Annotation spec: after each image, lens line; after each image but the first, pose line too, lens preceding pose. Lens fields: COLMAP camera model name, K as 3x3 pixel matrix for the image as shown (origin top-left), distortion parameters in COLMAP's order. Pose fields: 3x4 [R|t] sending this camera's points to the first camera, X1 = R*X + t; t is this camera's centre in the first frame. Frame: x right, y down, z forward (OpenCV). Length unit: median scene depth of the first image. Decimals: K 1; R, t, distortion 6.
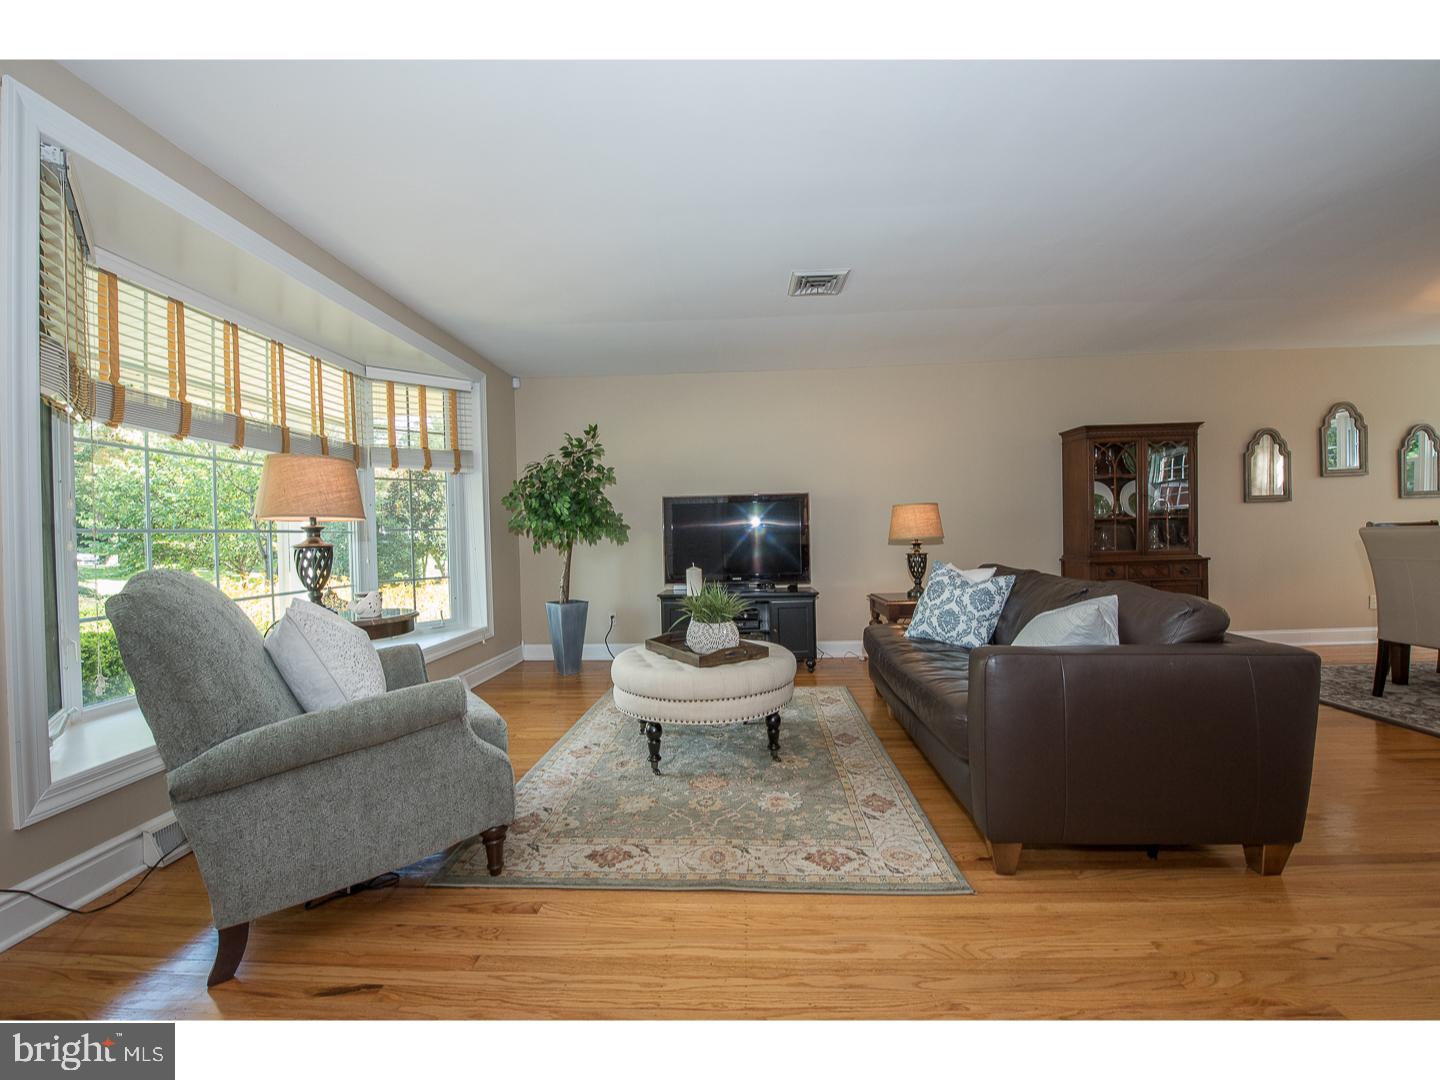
lens RADIAL K [[572.8, 0, 717.6], [0, 572.8, 539.0], [0, 0, 1]] dist [-0.015008, -0.001312]
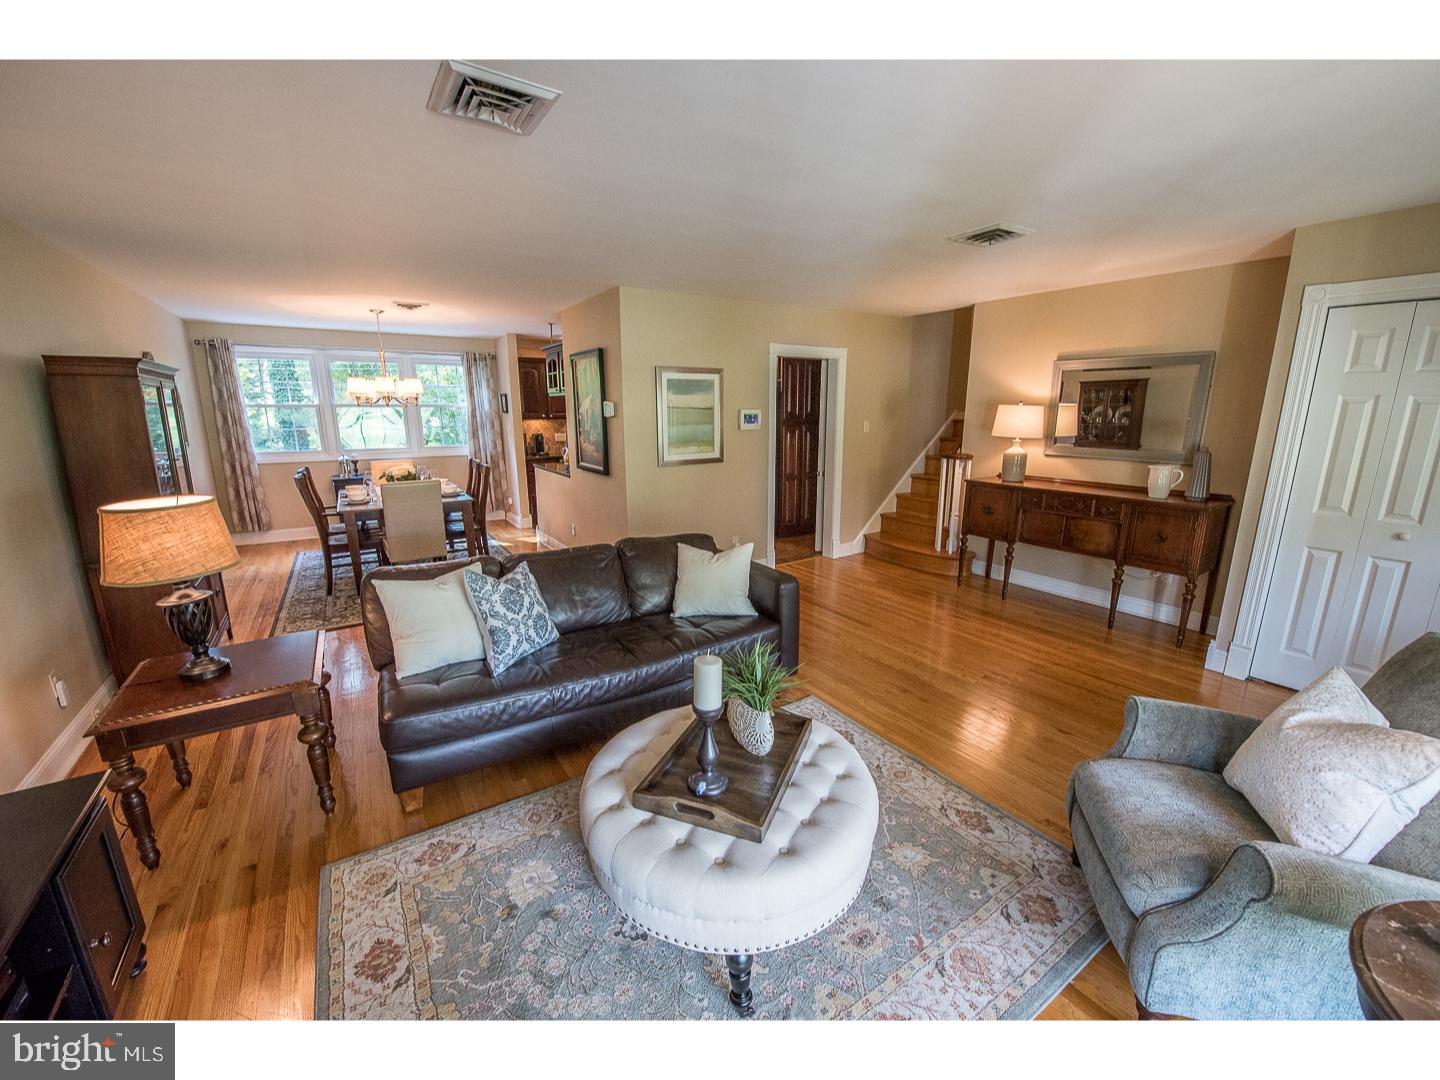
lens RADIAL K [[572.8, 0, 716.2], [0, 572.8, 545.7], [0, 0, 1]] dist [-0.015008, -0.001312]
pose [[-0.587705, -0.146443, 0.795712, -0.675558], [0.033986, 0.978147, 0.205120, -0.240579], [-0.808361, 0.147593, -0.569884, 1.867911]]
